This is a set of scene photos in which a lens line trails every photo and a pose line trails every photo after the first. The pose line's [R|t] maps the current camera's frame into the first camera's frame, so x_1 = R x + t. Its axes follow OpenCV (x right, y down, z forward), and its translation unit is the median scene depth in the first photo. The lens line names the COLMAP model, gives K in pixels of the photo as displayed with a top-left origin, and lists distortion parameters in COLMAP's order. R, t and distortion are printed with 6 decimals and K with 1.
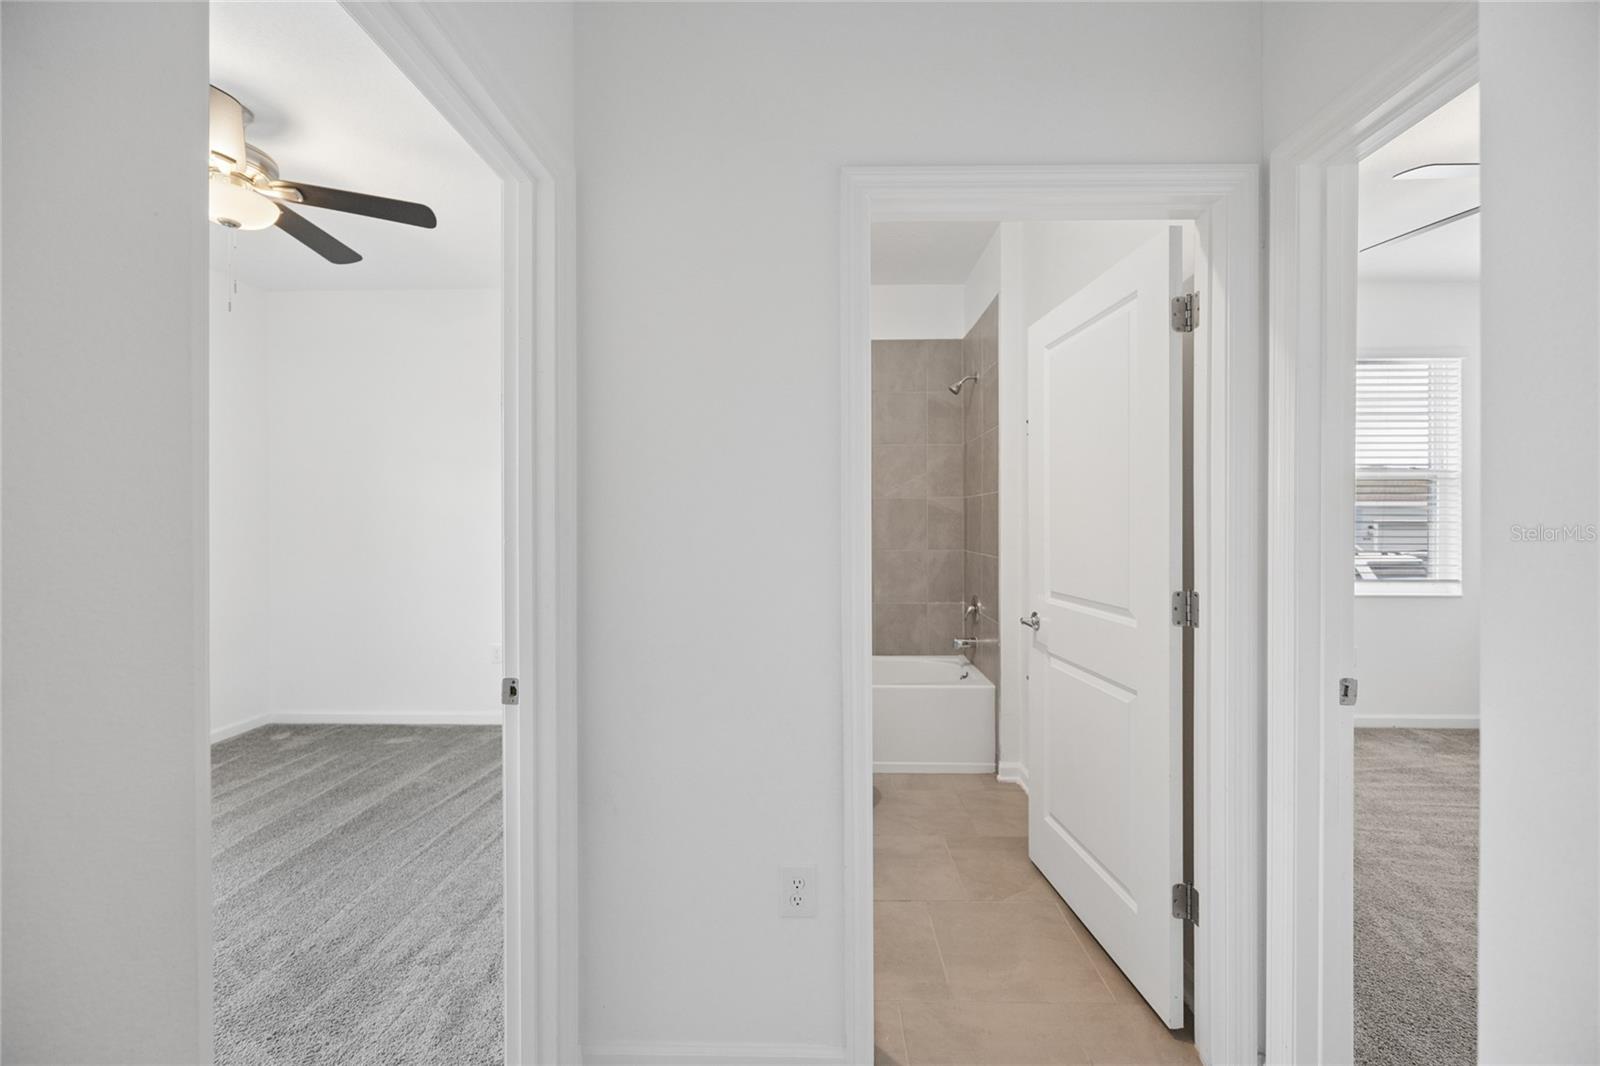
lens RADIAL K [[614.8, 0, 804.3], [0, 614.8, 527.5], [0, 0, 1]] dist [-0.004071, -0.000325]
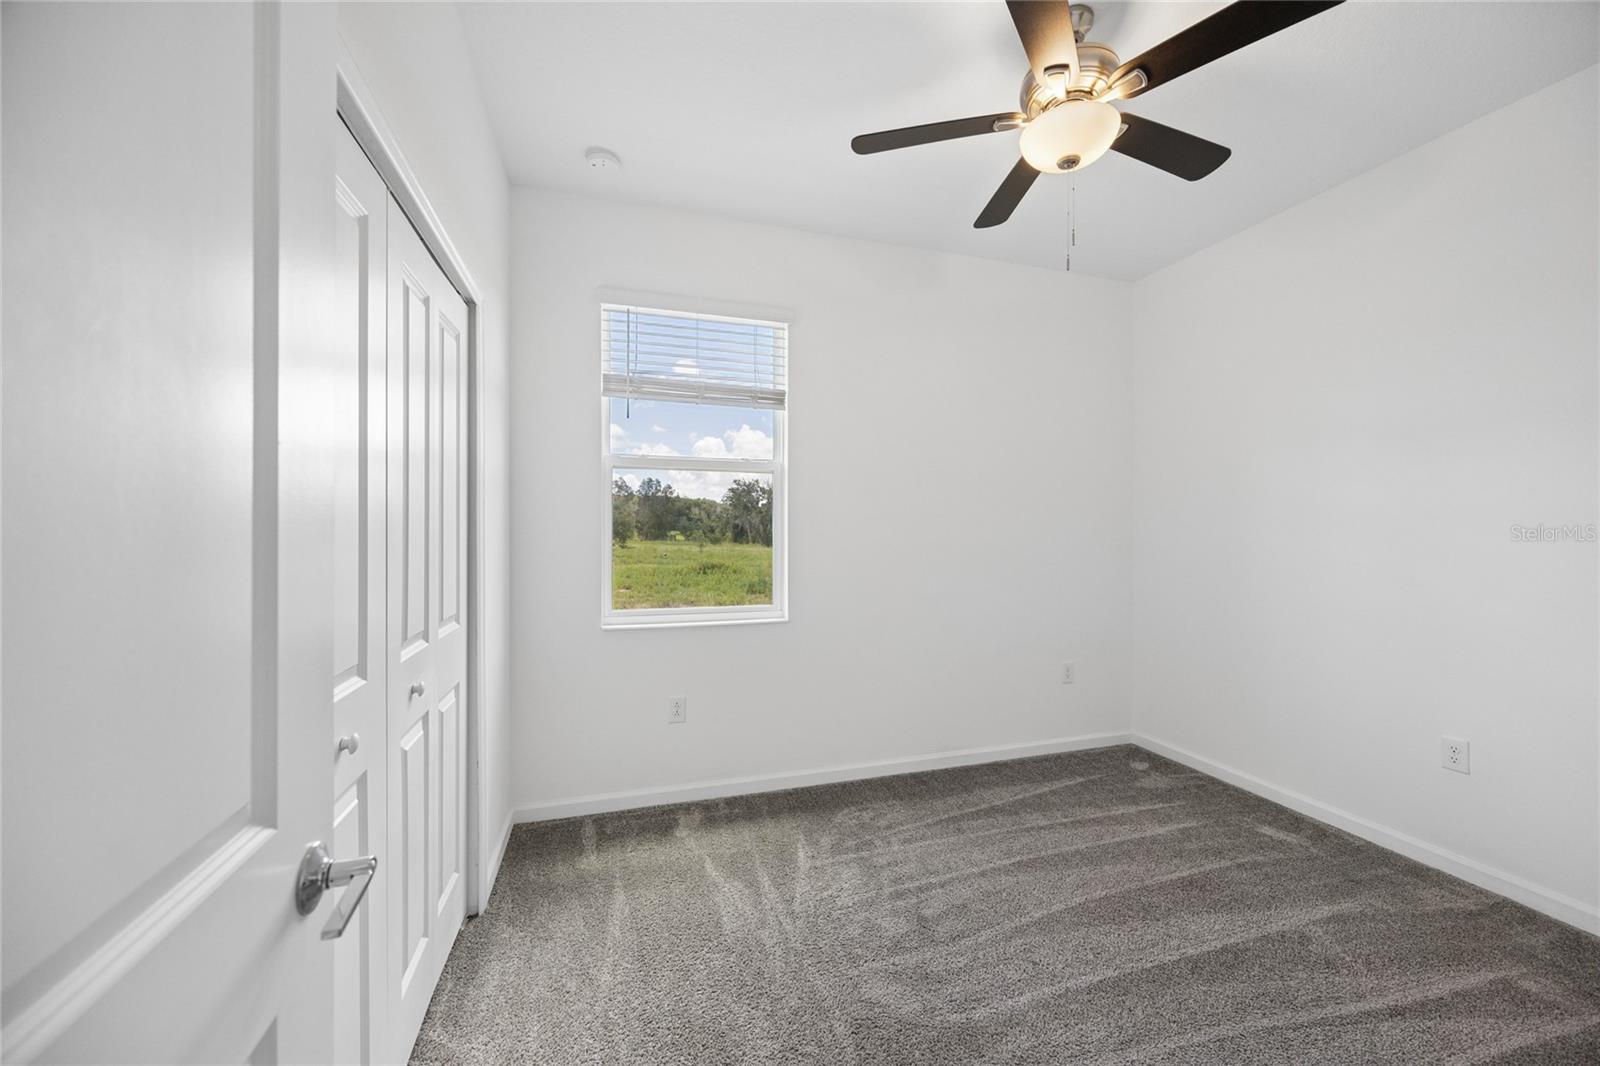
lens RADIAL K [[614.8, 0, 805.4], [0, 614.8, 530.9], [0, 0, 1]] dist [-0.004071, -0.000325]
pose [[0.325717, 0.005217, -0.945453, -0.189766], [-0.010976, 0.999938, 0.001736, -0.002604], [0.945404, 0.009812, 0.325754, 0.277595]]
